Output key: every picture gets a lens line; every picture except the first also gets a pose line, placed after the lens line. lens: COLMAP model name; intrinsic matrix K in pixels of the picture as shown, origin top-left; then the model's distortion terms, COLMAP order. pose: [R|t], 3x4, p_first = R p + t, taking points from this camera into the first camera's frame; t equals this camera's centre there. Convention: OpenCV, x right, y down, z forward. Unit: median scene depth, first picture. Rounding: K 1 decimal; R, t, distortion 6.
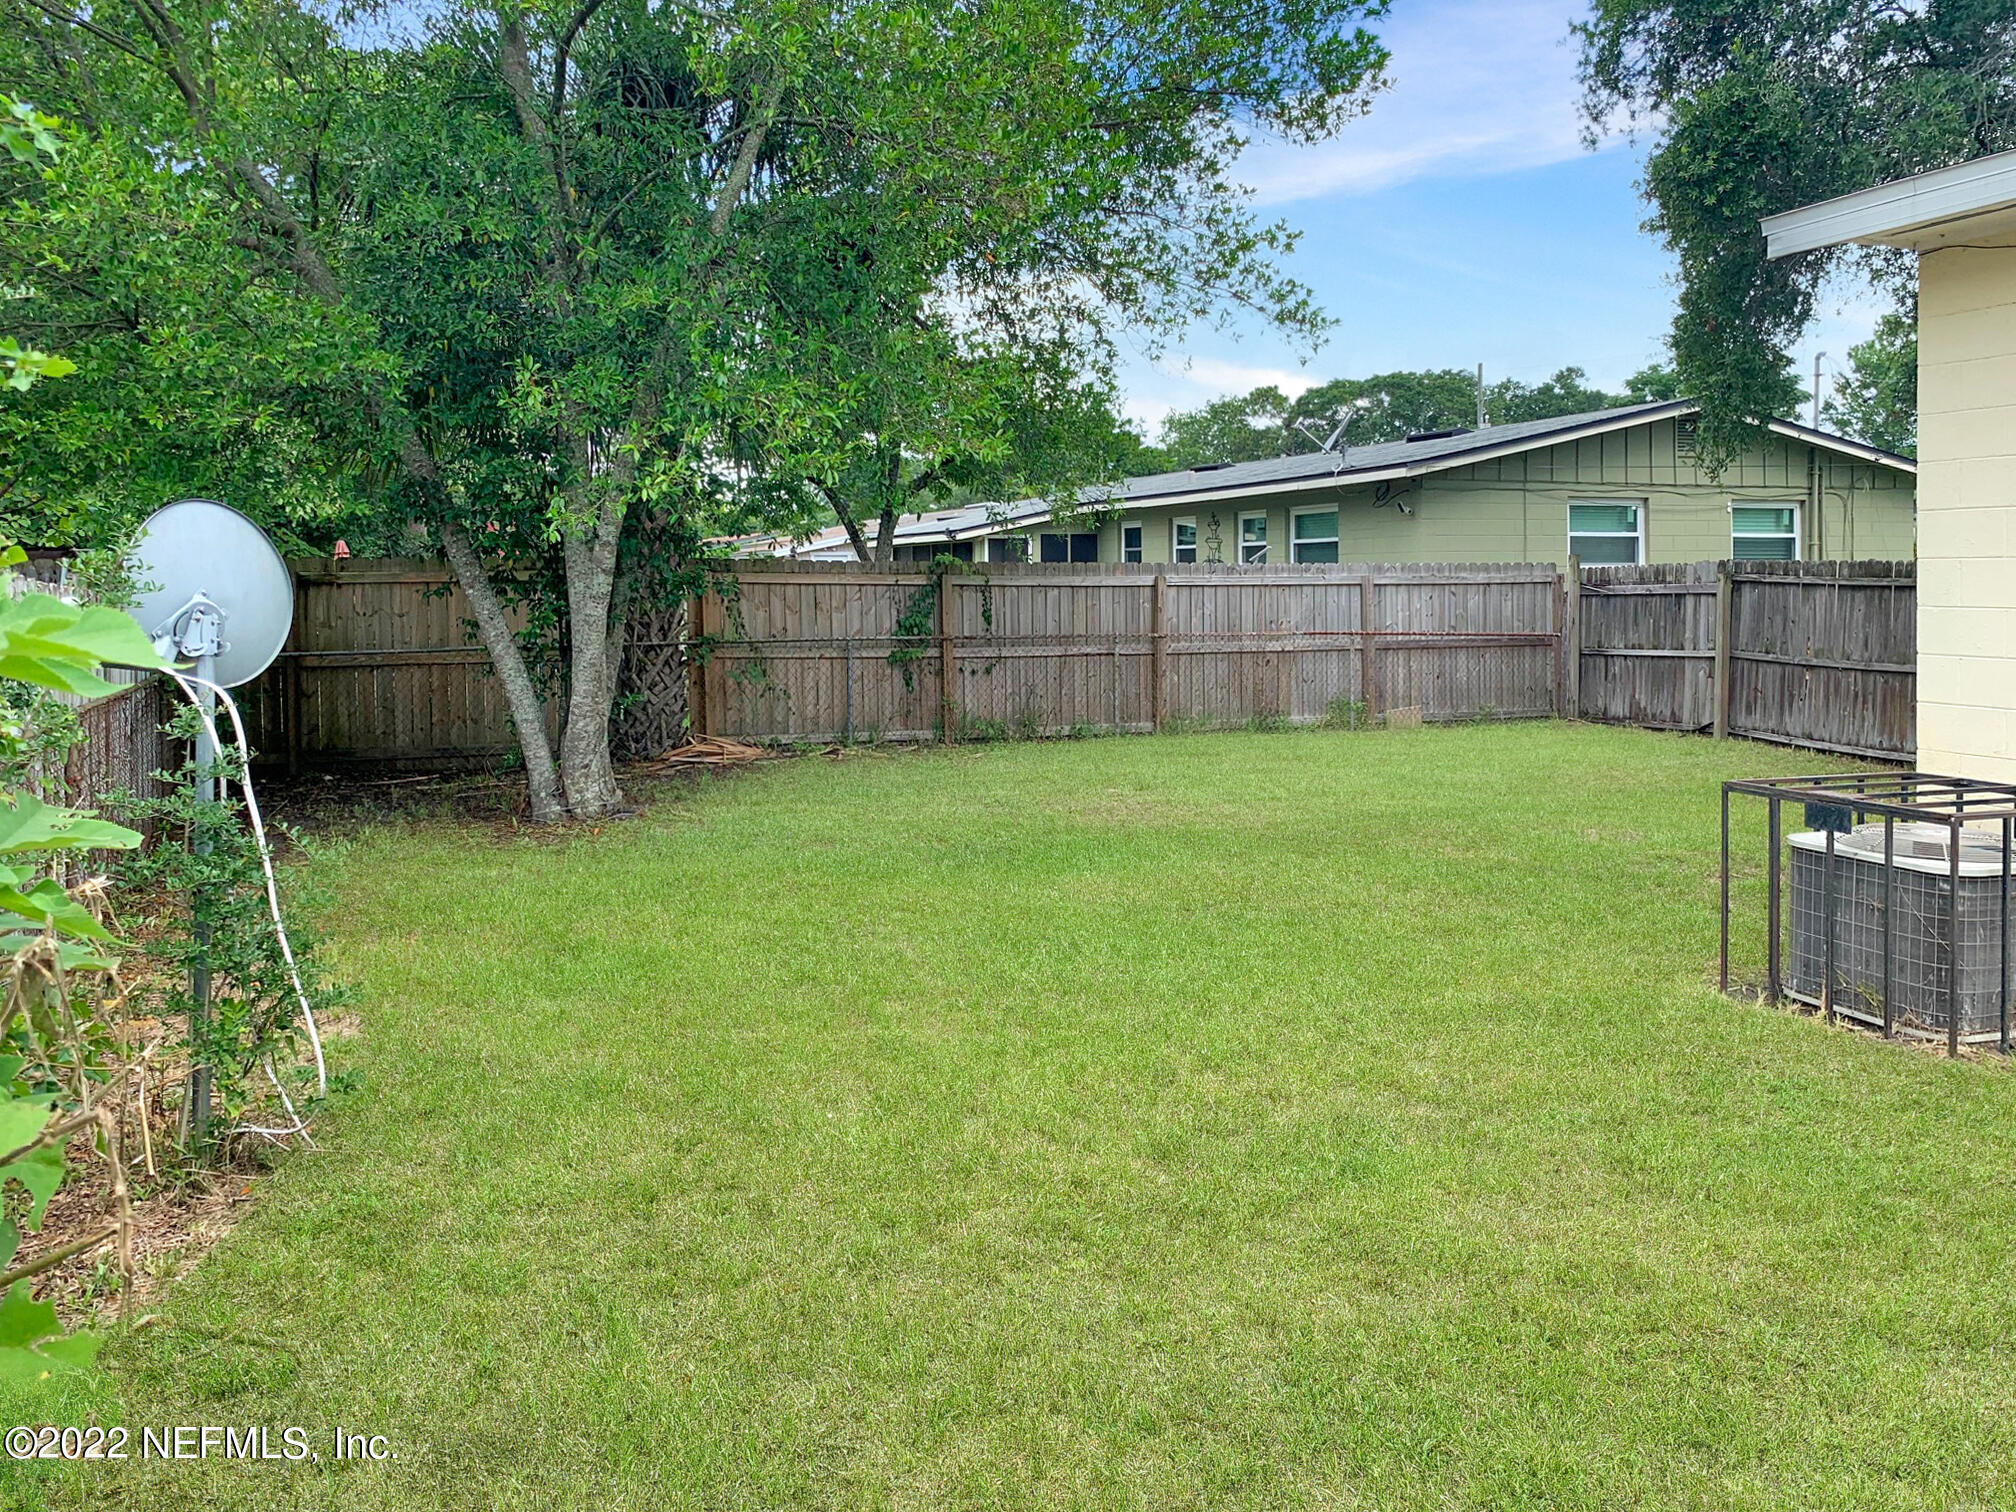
lens RADIAL K [[1574.8, 0, 1008.0], [0, 1574.8, 756.0], [0, 0, 1]] dist [-0.002606, -0.003026]
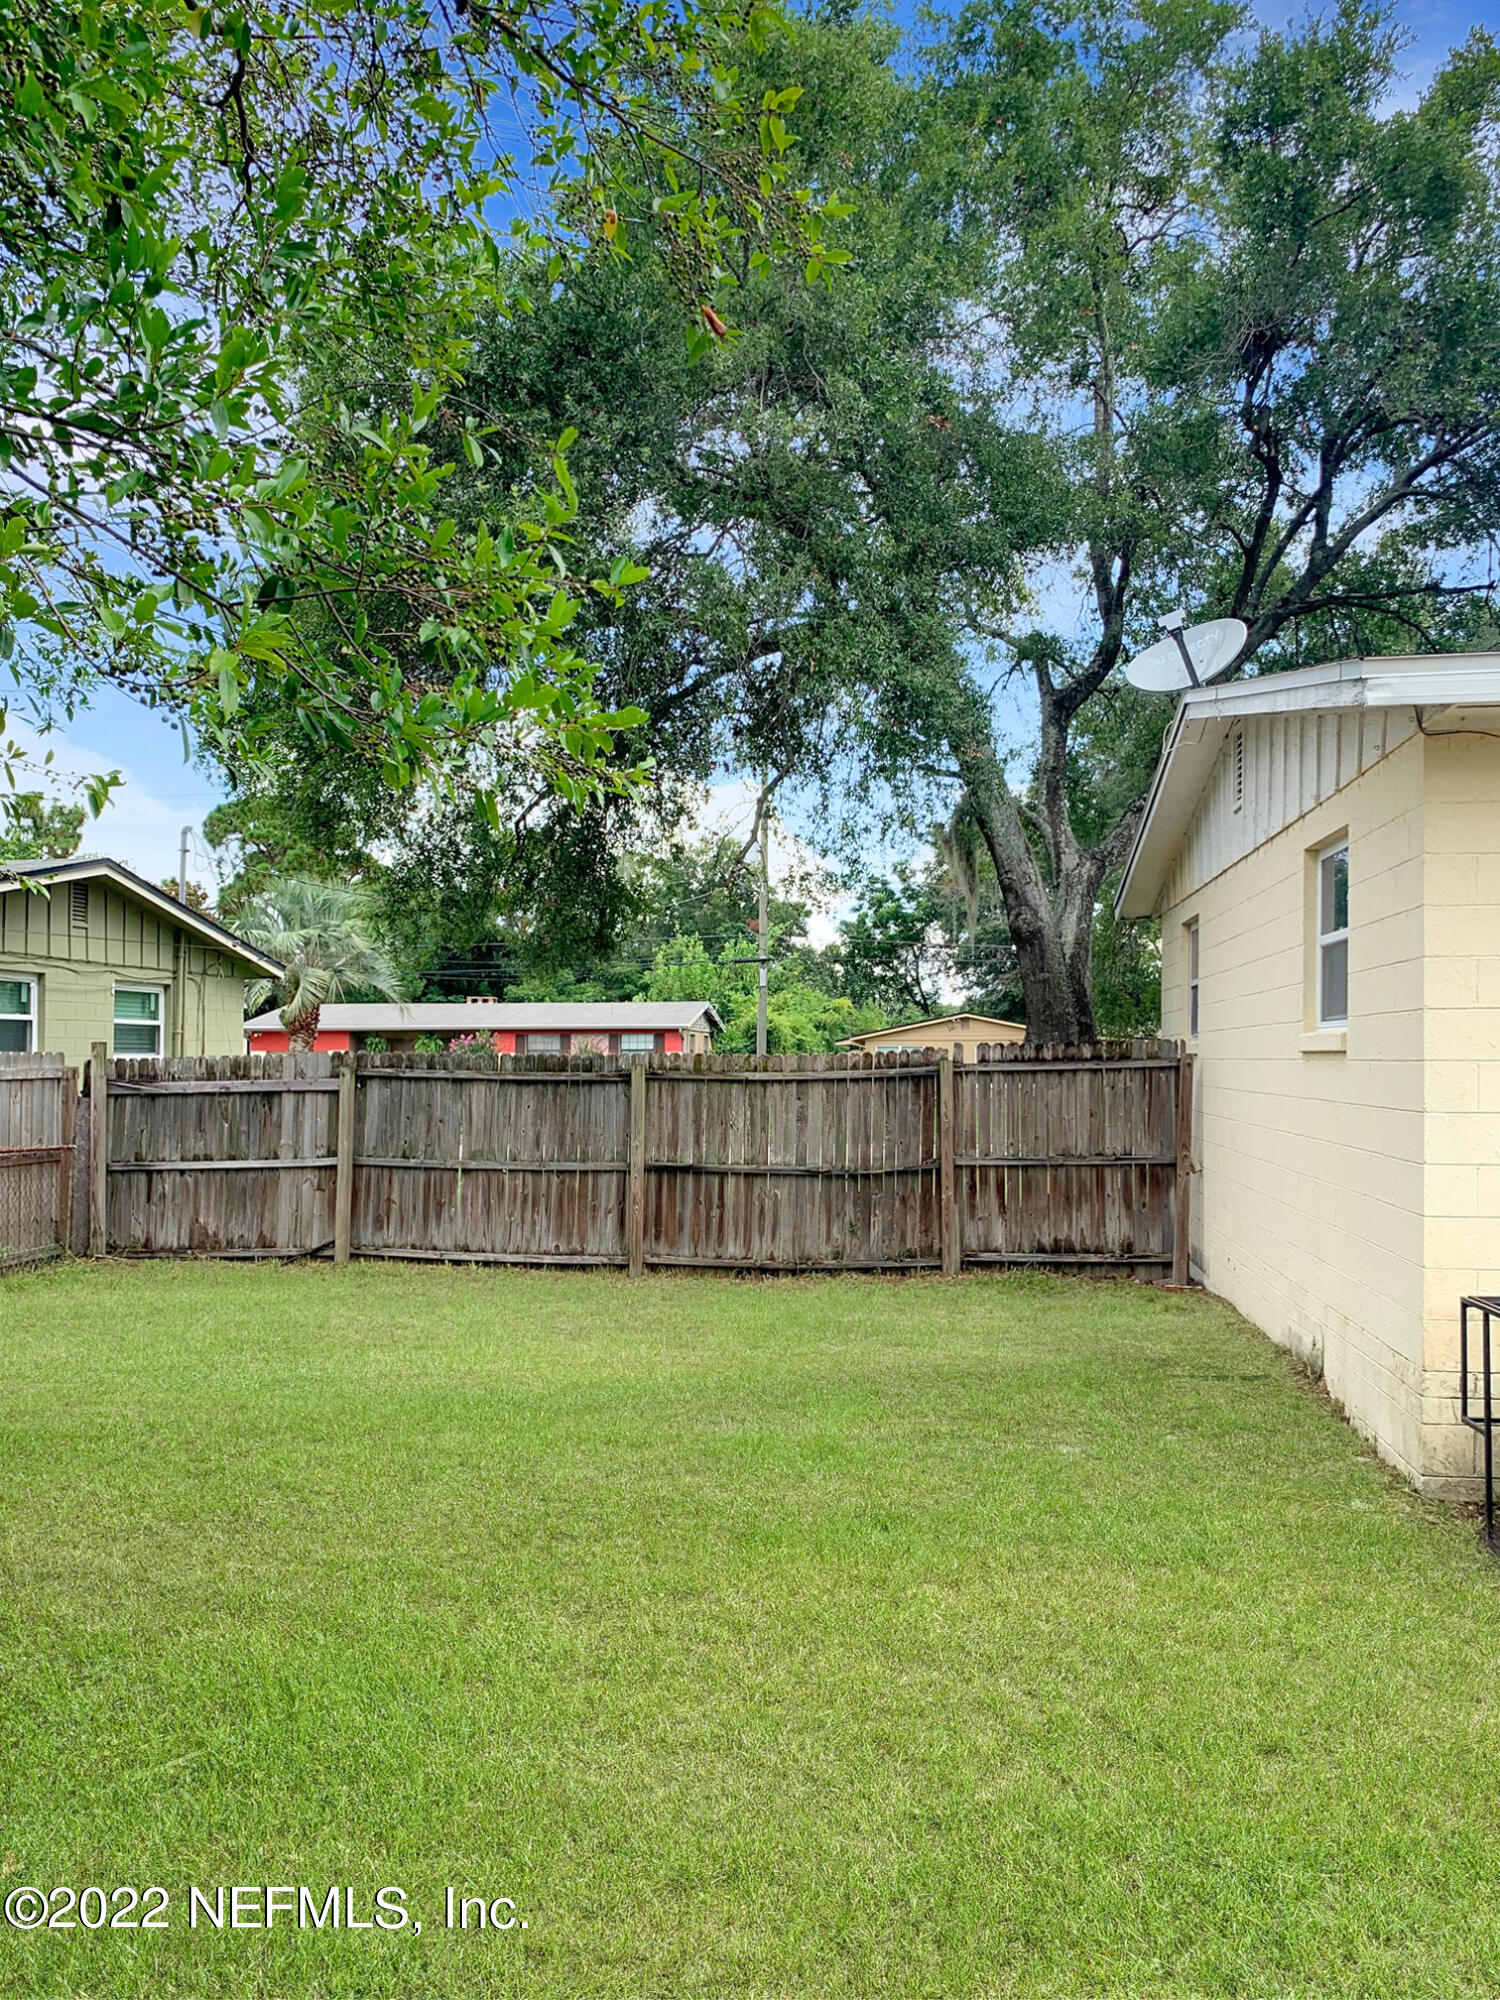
lens RADIAL K [[1562.3, 0, 750.0], [0, 1562.3, 1000.0], [0, 0, 1]] dist [-0.002606, -0.003026]
pose [[0.438001, 0.036699, 0.898225, -0.204564], [0.101084, 0.990819, -0.089773, -0.051494], [-0.893273, 0.130117, 0.430270, 0.414648]]
